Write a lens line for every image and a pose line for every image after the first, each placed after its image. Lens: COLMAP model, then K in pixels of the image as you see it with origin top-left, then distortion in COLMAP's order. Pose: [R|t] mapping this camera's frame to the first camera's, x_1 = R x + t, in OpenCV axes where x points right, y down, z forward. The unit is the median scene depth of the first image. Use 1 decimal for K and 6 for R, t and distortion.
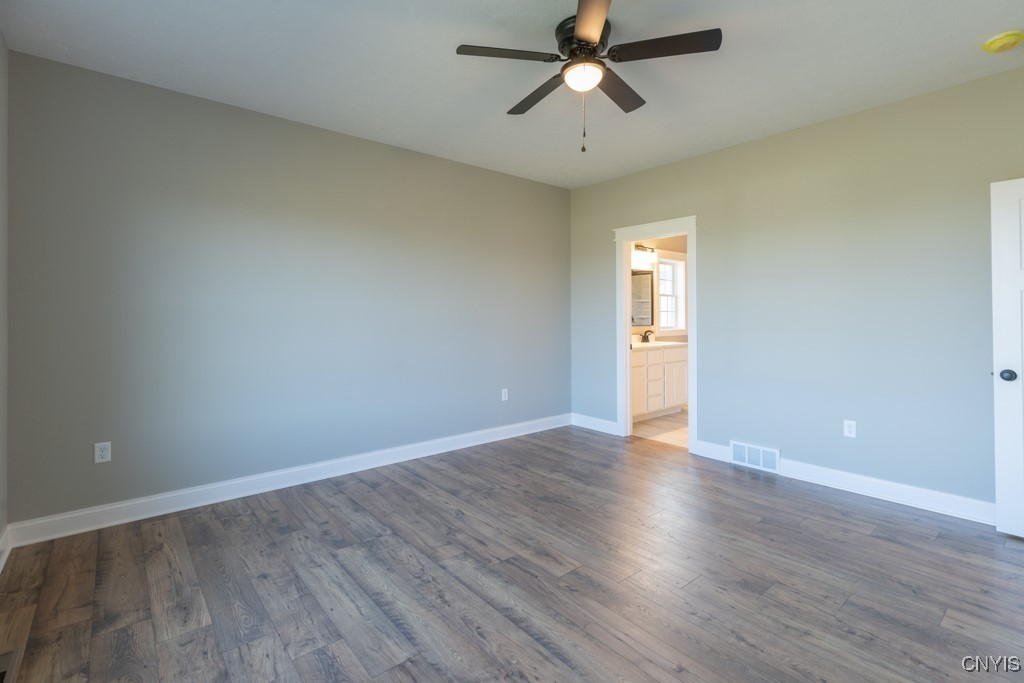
lens RADIAL K [[473.4, 0, 509.5], [0, 473.4, 309.9], [0, 0, 1]] dist [0.006077, -0.000587]
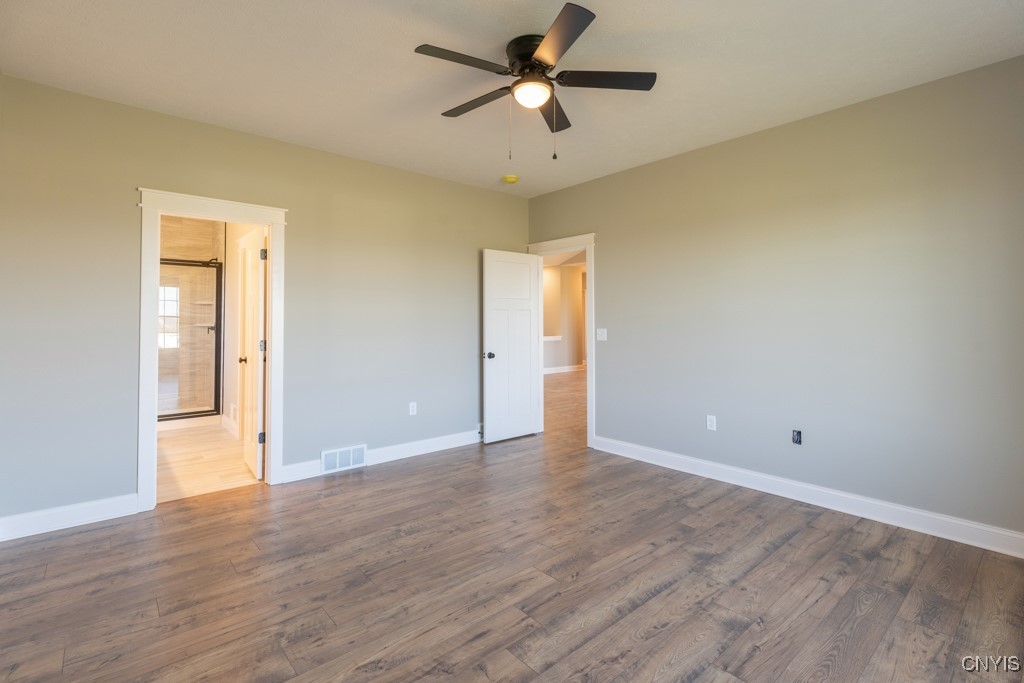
lens RADIAL K [[481.4, 0, 507.3], [0, 481.4, 305.9], [0, 0, 1]] dist [0.002628, 0.000001]
pose [[-0.022242, 0.035507, 0.999122, -0.883039], [-0.010797, 0.999302, -0.035753, 0.013270], [-0.999694, -0.011583, -0.021843, 1.062345]]
